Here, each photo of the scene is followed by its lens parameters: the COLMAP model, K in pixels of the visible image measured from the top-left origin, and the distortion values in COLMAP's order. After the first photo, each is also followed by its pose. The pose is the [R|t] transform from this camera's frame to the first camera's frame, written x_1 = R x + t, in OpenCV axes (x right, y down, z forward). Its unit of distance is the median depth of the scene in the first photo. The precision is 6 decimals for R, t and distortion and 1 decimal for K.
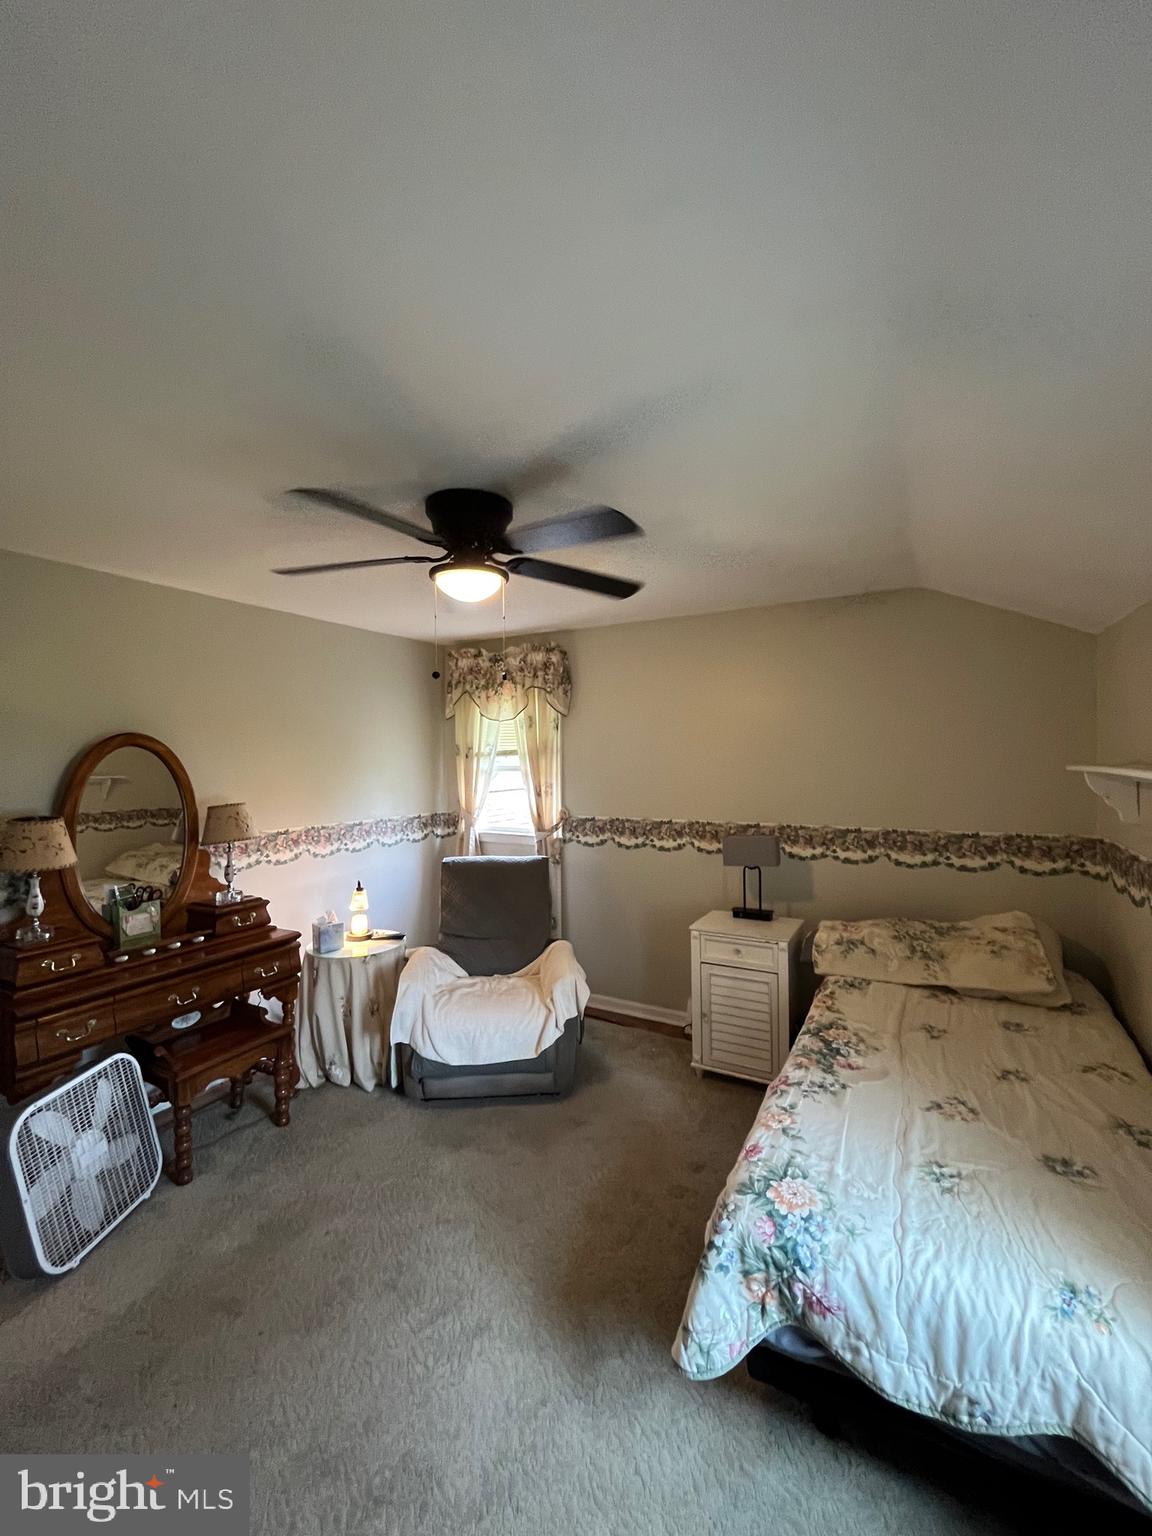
lens RADIAL K [[620.9, 0, 572.1], [0, 620.9, 765.1], [0, 0, 1]] dist [0.000958, -0.008496]
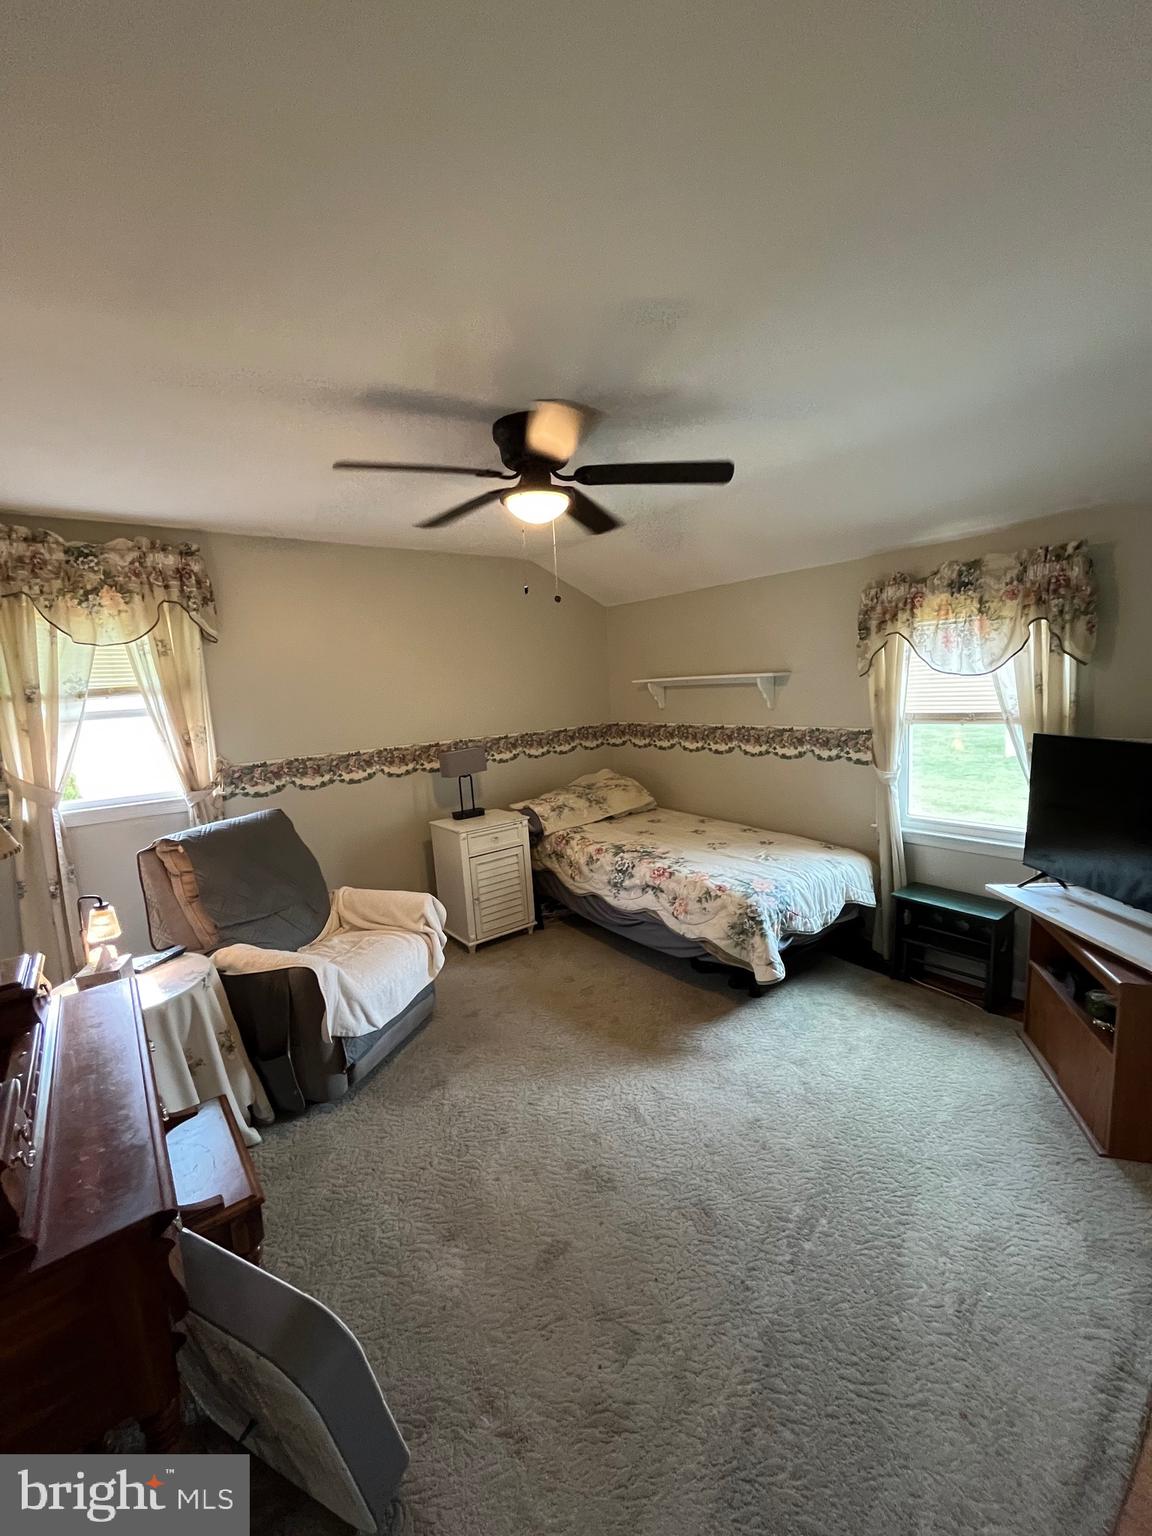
lens RADIAL K [[628.2, 0, 576.5], [0, 628.2, 763.9], [0, 0, 1]] dist [-0.000864, -0.000434]
pose [[0.383342, -0.138286, 0.913196, -0.657804], [0.050005, 0.990385, 0.128983, -0.005592], [-0.922252, -0.003780, 0.386571, 0.287306]]
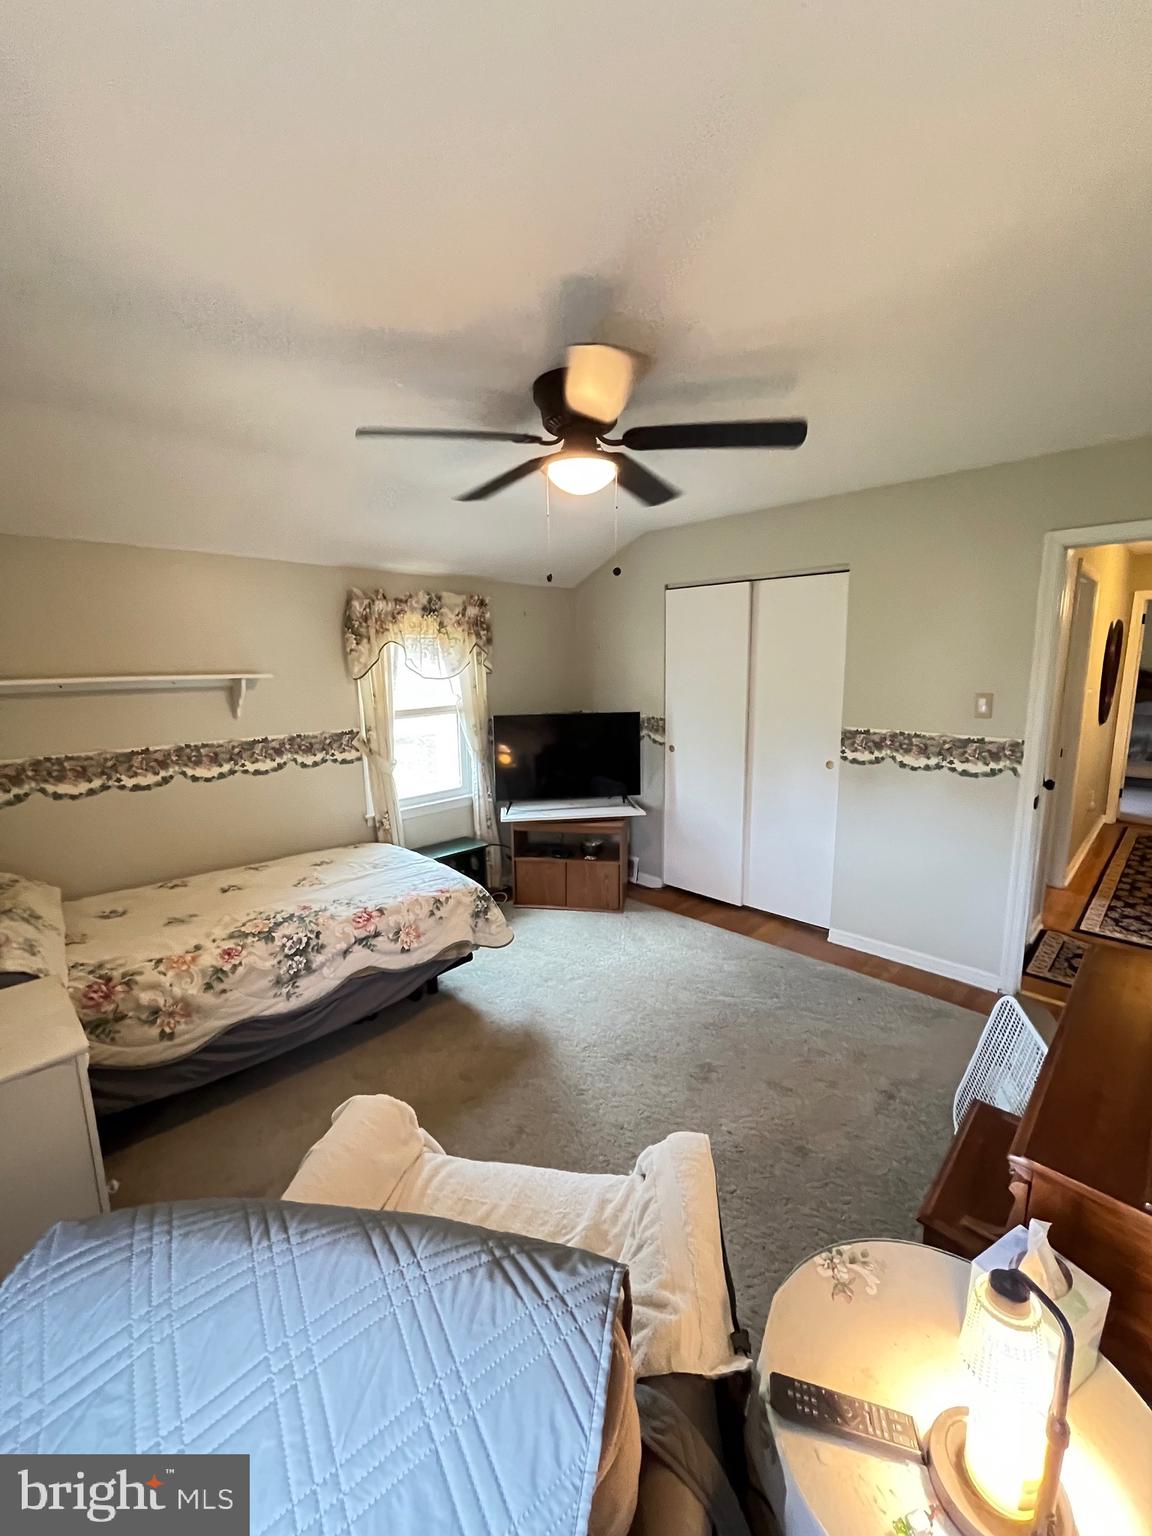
lens RADIAL K [[628.2, 0, 576.5], [0, 628.2, 763.9], [0, 0, 1]] dist [-0.000864, -0.000434]
pose [[-0.966965, -0.028098, 0.253355, -0.231422], [0.013276, 0.987006, 0.160132, -0.014547], [-0.254562, 0.158206, -0.954028, 1.106804]]
